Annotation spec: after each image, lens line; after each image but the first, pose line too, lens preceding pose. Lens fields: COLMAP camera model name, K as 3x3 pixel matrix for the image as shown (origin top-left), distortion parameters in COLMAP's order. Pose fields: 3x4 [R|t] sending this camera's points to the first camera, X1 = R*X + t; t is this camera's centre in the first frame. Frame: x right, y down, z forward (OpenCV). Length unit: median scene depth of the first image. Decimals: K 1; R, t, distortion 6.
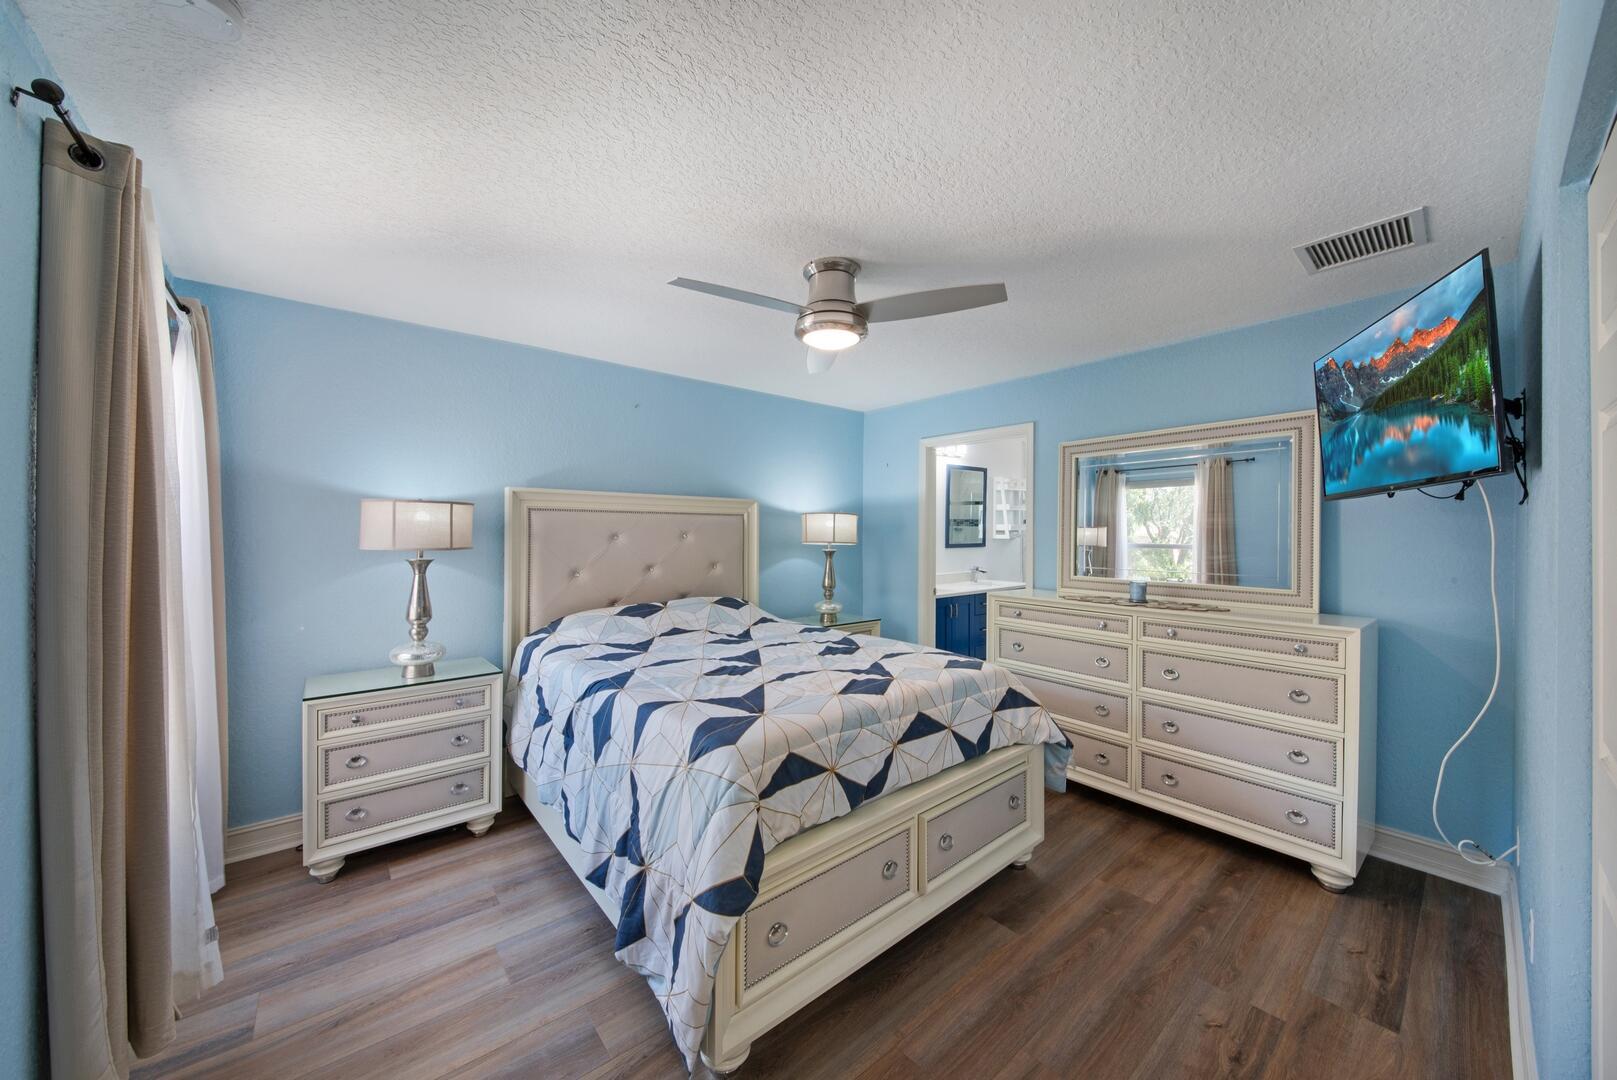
lens RADIAL K [[575.5, 0, 808.5], [0, 575.5, 540.0], [0, 0, 1]] dist [0.000513, -0.002163]
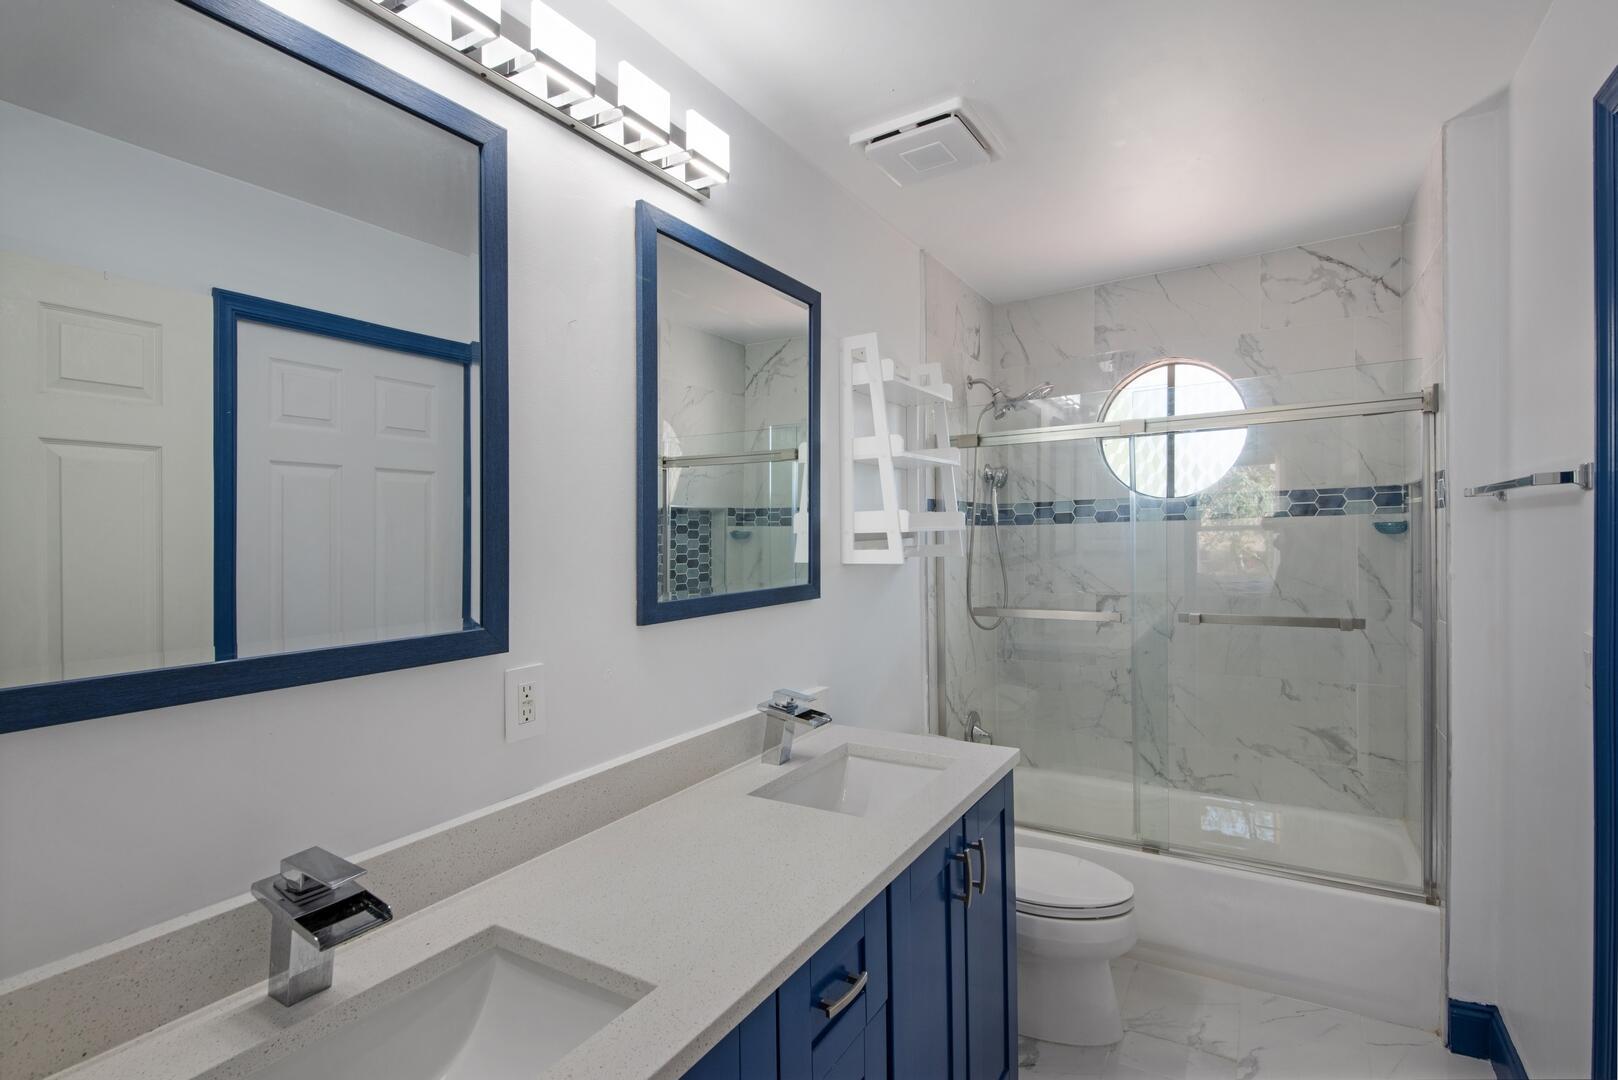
lens RADIAL K [[801.0, 0, 809.0], [0, 801.0, 540.0], [0, 0, 1]] dist [0.101546, 0.000106]
pose [[0.952487, -0.006760, 0.304504, 0.191493], [0.013233, 0.999728, -0.019198, -0.006665], [-0.304292, 0.022315, 0.952317, 0.650869]]
